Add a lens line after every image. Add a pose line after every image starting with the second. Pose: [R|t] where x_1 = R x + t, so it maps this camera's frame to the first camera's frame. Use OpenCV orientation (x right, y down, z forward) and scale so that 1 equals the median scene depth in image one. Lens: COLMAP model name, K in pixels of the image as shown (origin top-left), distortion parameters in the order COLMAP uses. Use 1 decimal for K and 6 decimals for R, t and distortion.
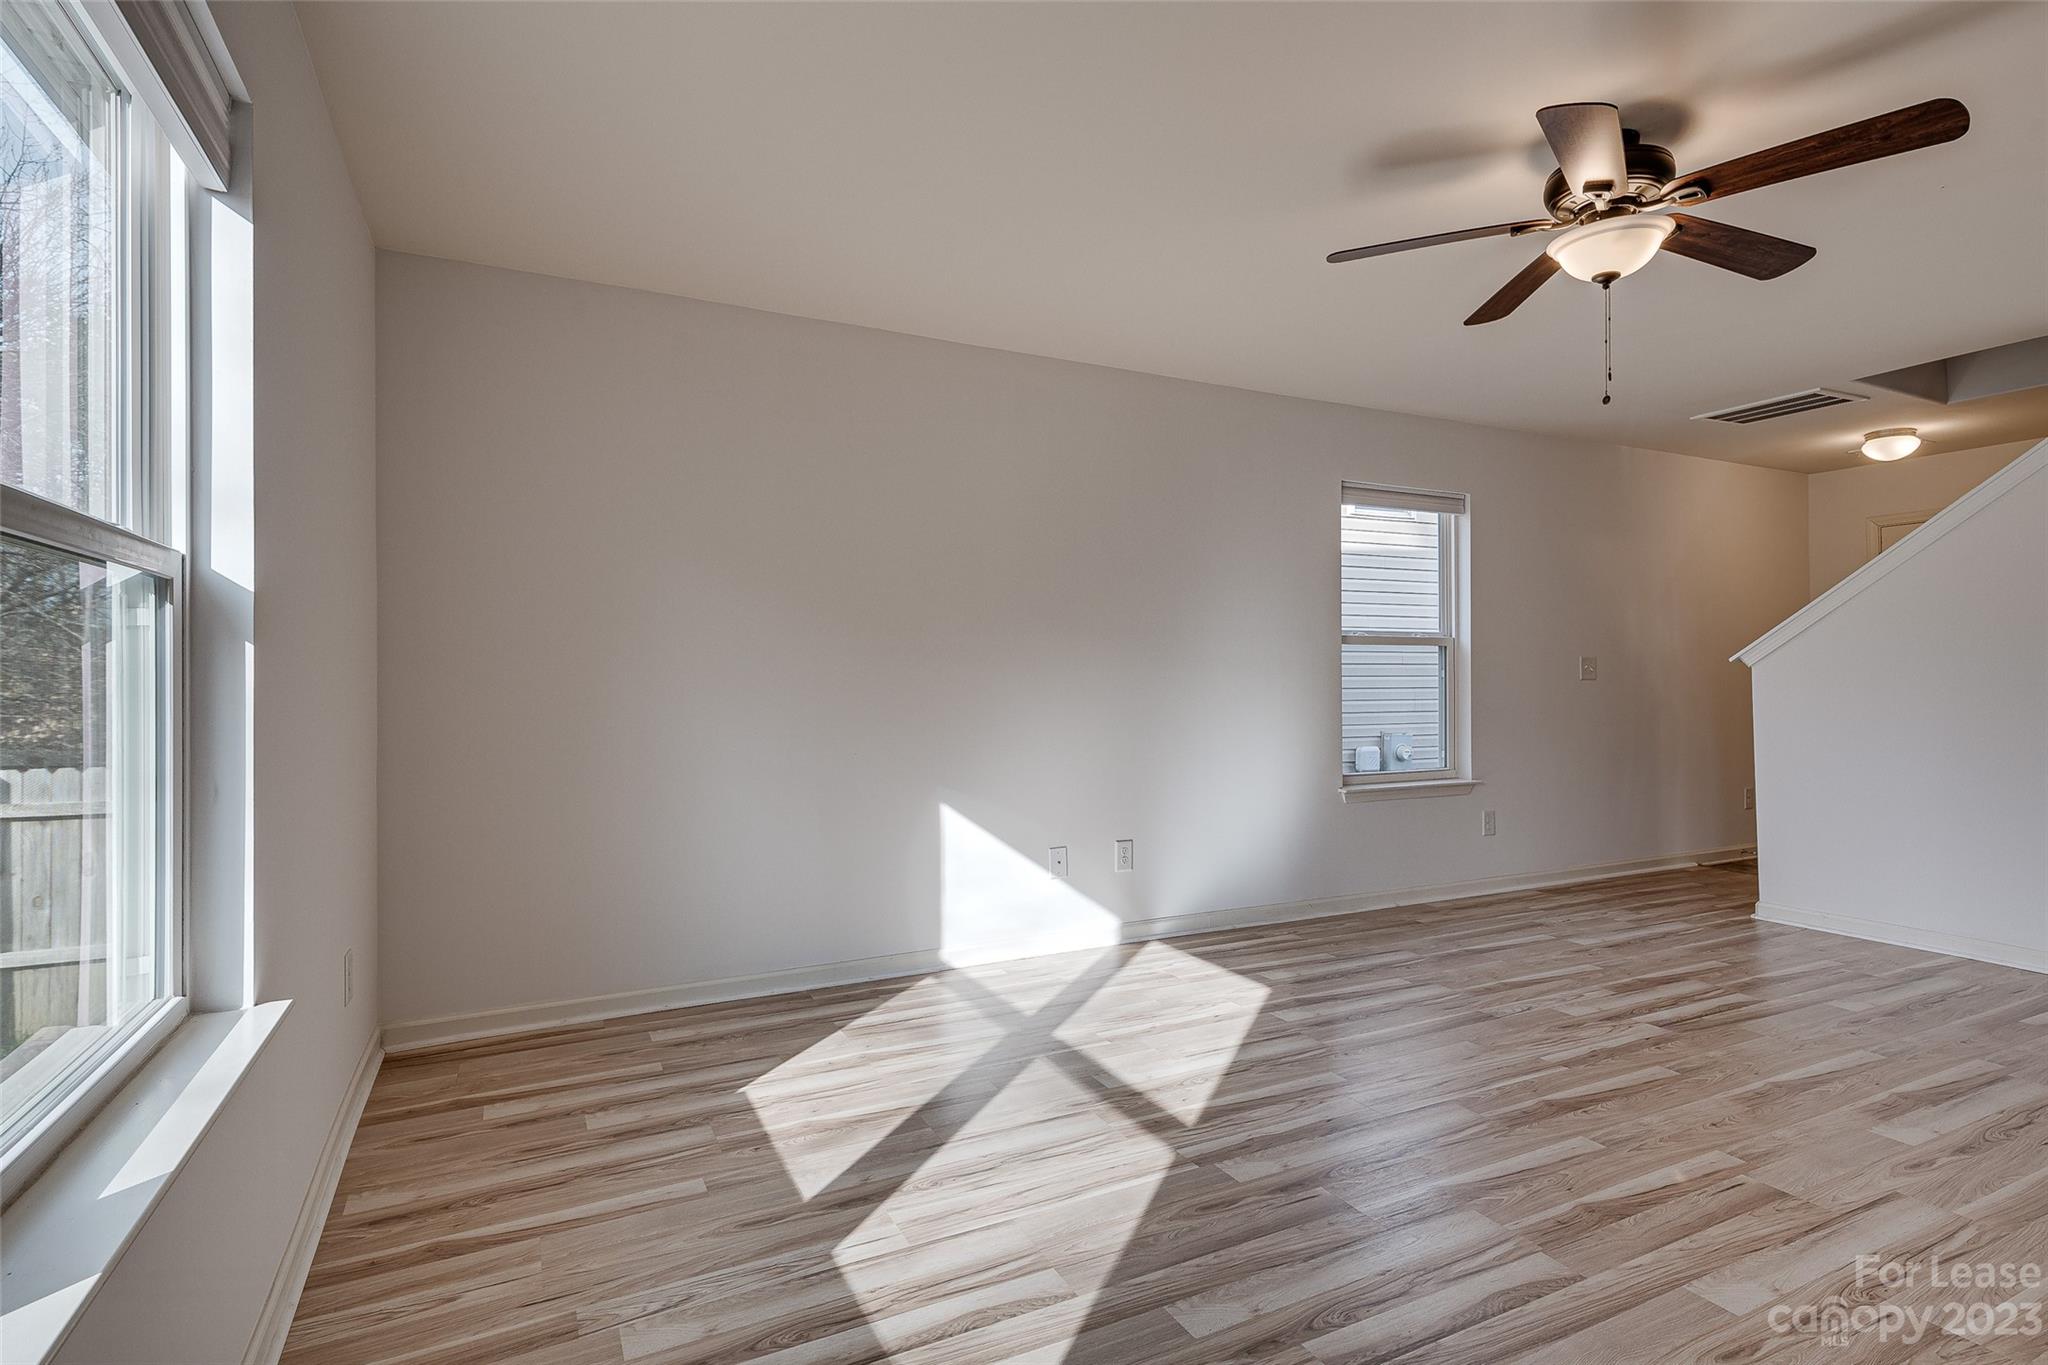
lens RADIAL K [[1020.7, 0, 1029.1], [0, 1020.7, 673.0], [0, 0, 1]] dist [0.022953, -0.012107]
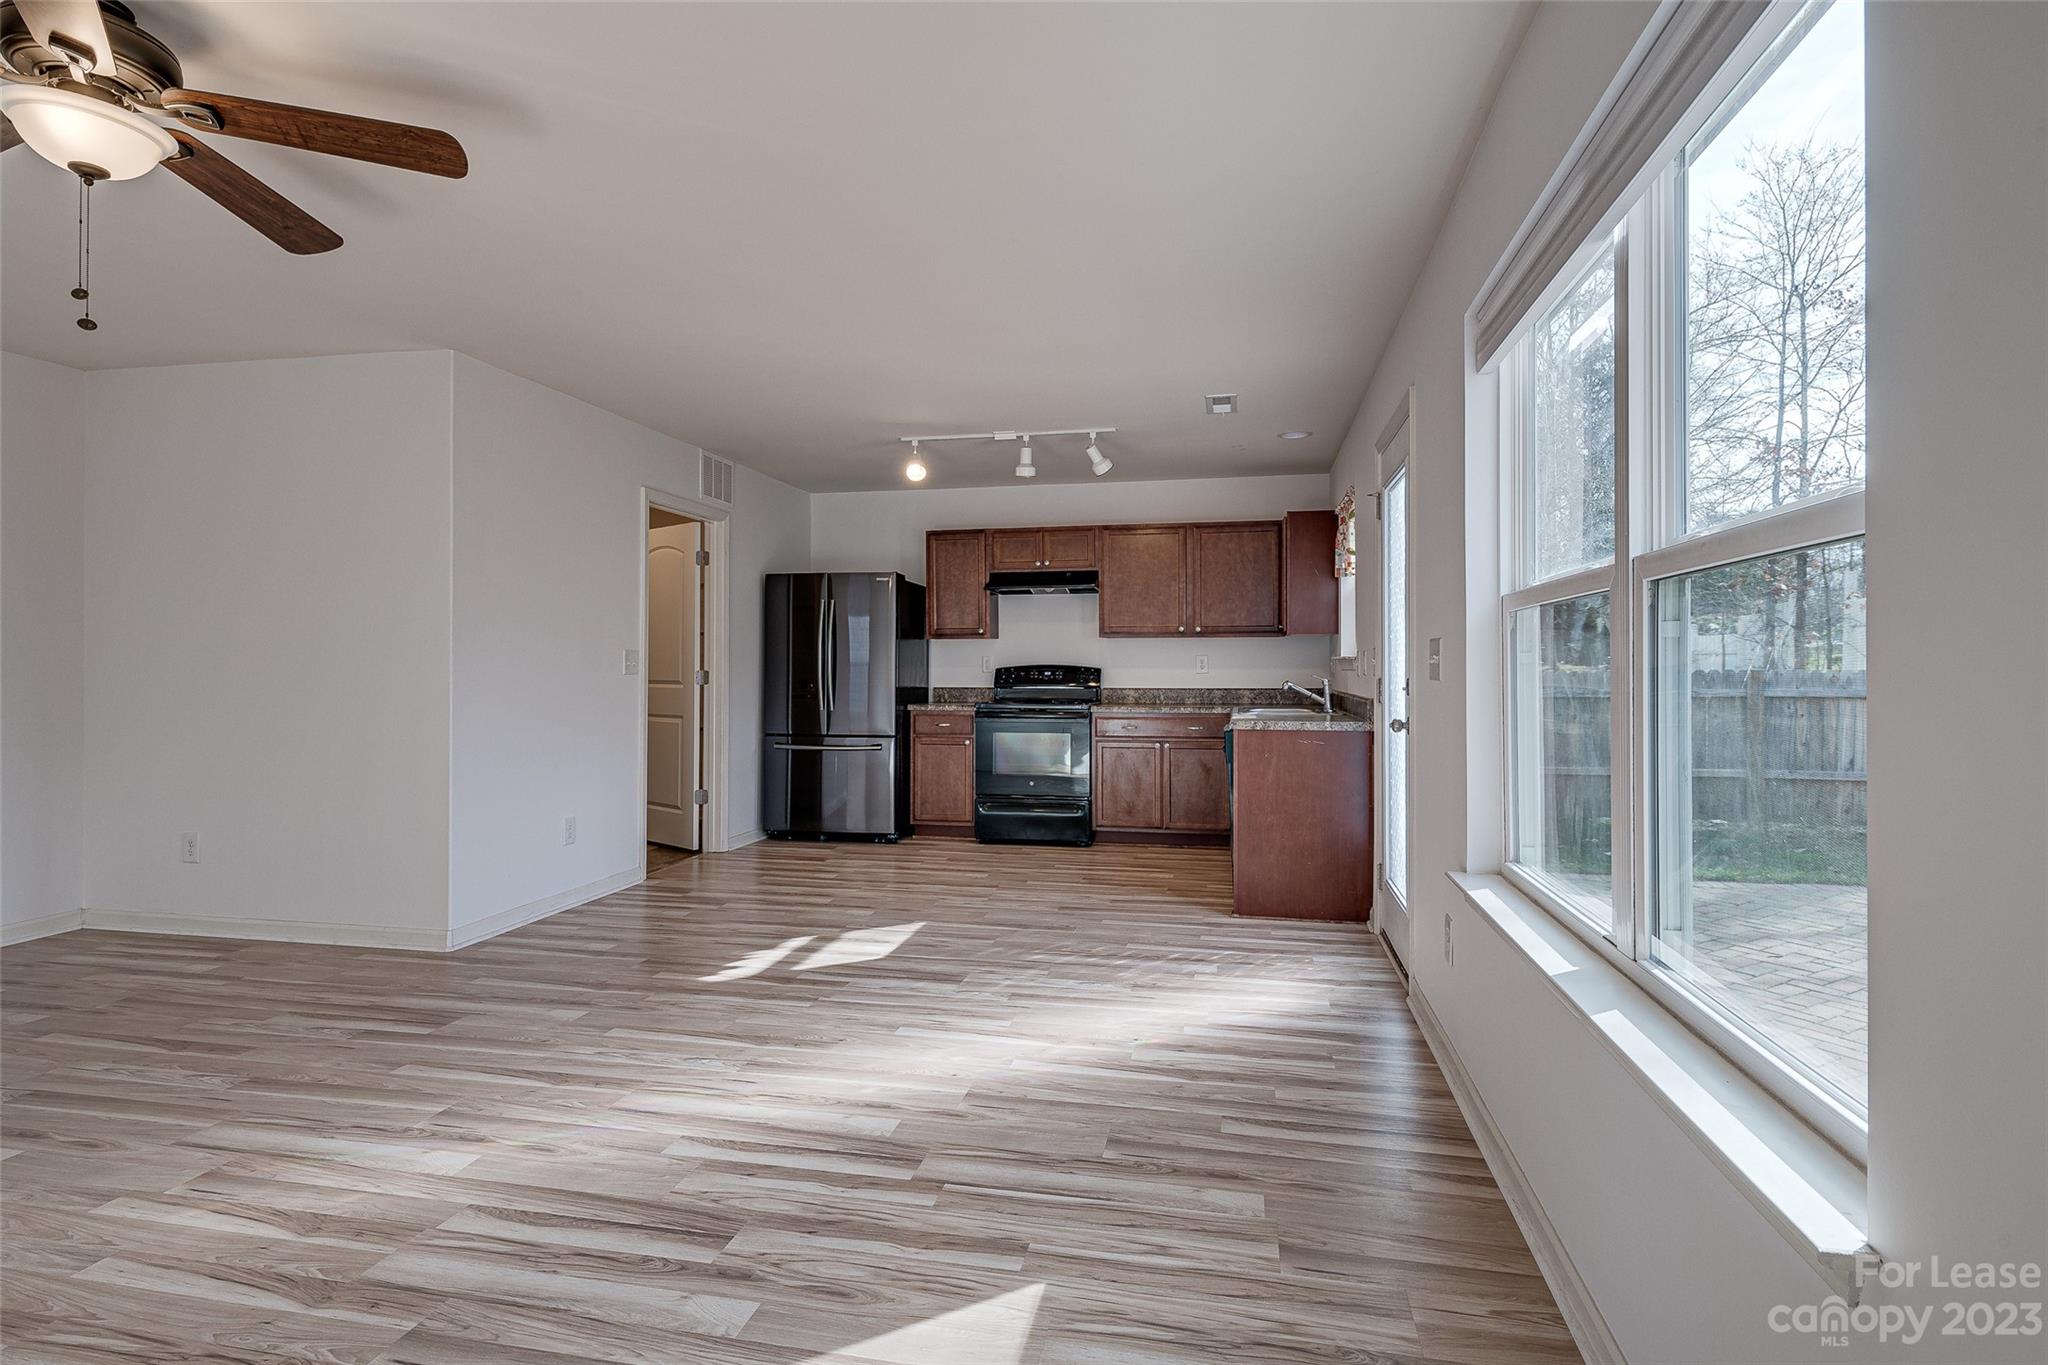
lens RADIAL K [[1028.6, 0, 1025.9], [0, 1028.6, 654.3], [0, 0, 1]] dist [0.019376, -0.010977]
pose [[-0.780370, 0.010777, 0.625225, -0.386258], [-0.000429, 0.999842, -0.017770, 0.002669], [-0.625317, -0.014135, -0.780242, 0.904007]]
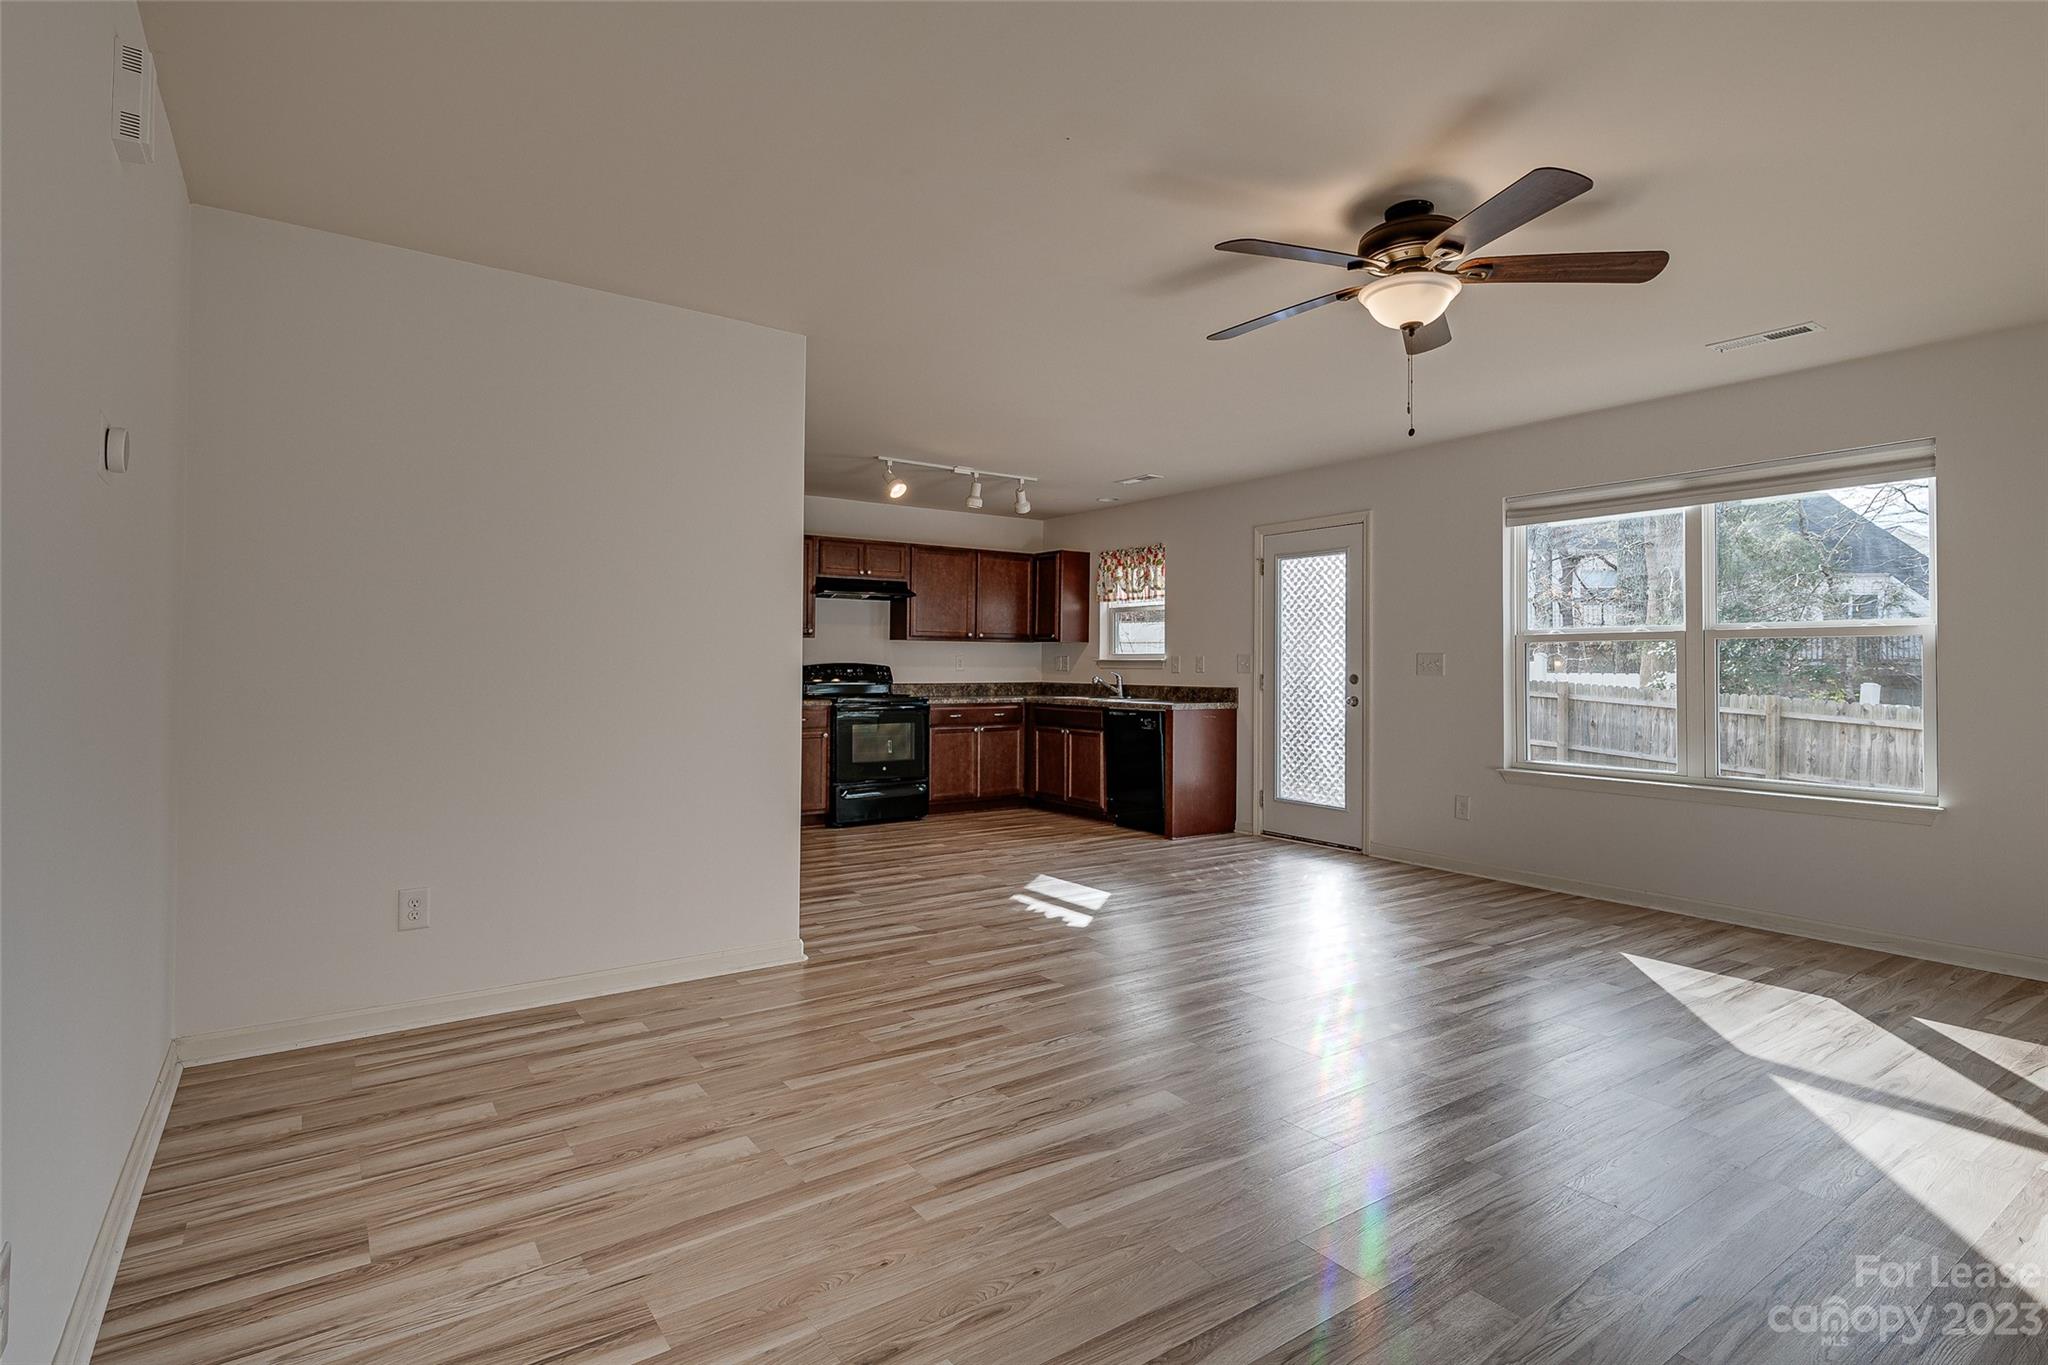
lens RADIAL K [[1013.9, 0, 1027.7], [0, 1013.9, 645.0], [0, 0, 1]] dist [0.023168, -0.012854]
pose [[-0.989829, -0.005286, -0.142167, 0.891728], [-0.001809, 0.999696, -0.024571, 0.001245], [0.142254, -0.024064, -0.989538, 1.596898]]
